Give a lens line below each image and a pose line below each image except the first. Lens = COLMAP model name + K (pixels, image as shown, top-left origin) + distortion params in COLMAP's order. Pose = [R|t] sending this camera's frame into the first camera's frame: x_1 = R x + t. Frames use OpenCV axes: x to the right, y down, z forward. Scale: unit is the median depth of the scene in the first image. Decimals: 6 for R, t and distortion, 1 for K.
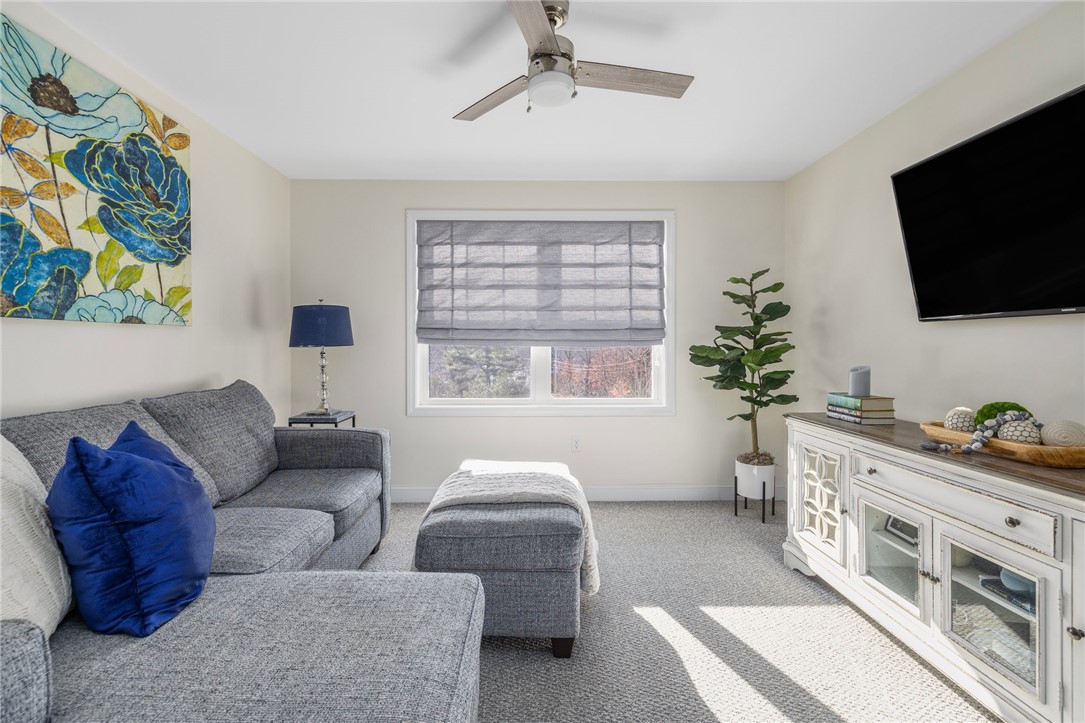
lens RADIAL K [[457.3, 0, 535.8], [0, 457.3, 351.2], [0, 0, 1]] dist [-0.001331, -0.000750]
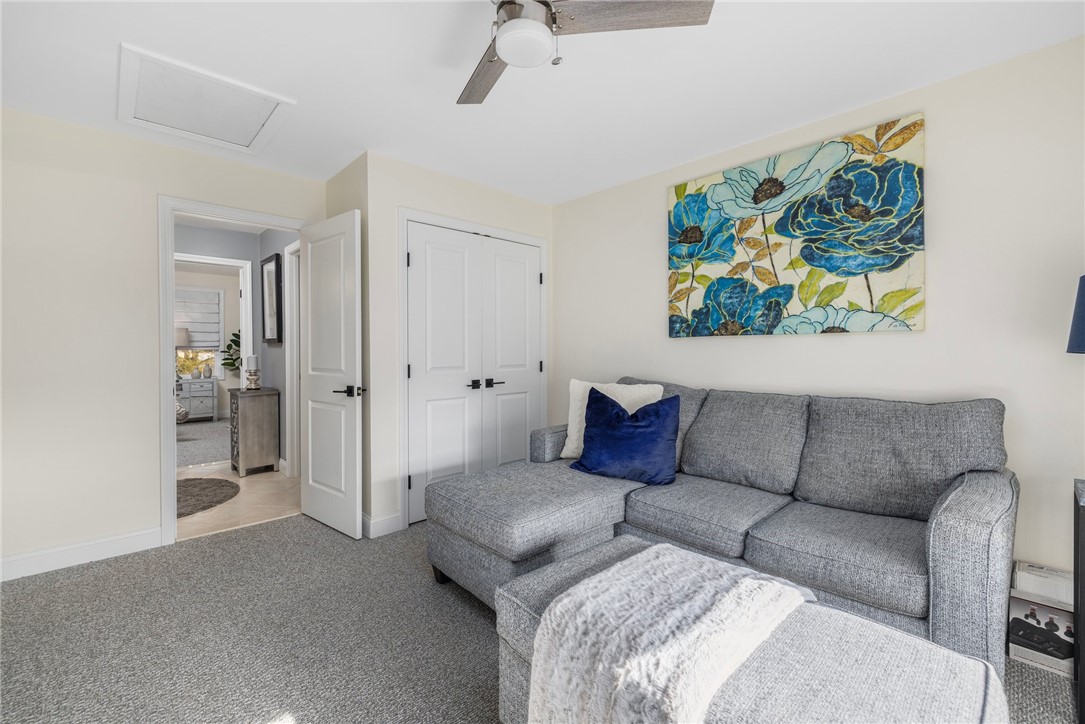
lens RADIAL K [[457.3, 0, 538.9], [0, 457.3, 356.5], [0, 0, 1]] dist [-0.001331, -0.000750]
pose [[-0.738870, 0.012944, -0.673724, 0.444714], [-0.005776, 0.999657, 0.025541, -0.023470], [0.673823, 0.022763, -0.738542, 1.265035]]
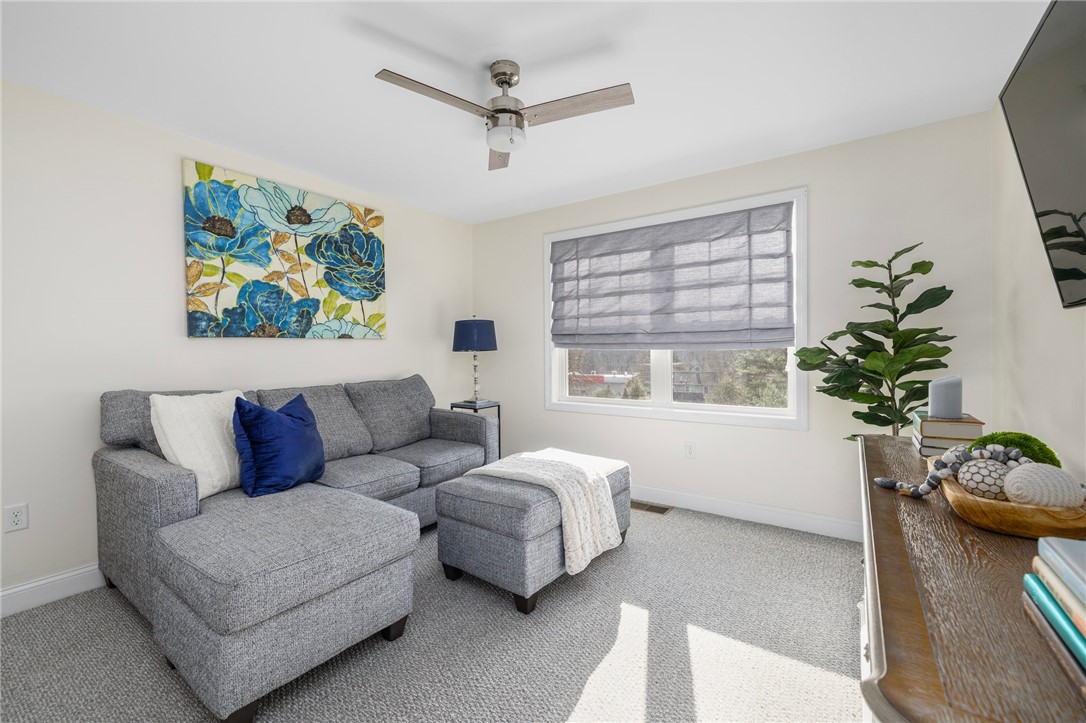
lens RADIAL K [[457.7, 0, 538.2], [0, 457.7, 356.8], [0, 0, 1]] dist [-0.001331, -0.000750]
pose [[0.811656, 0.001750, -0.584133, 0.624567], [0.002183, 0.999979, 0.006029, -0.002242], [0.584131, -0.006169, 0.811636, 0.047604]]
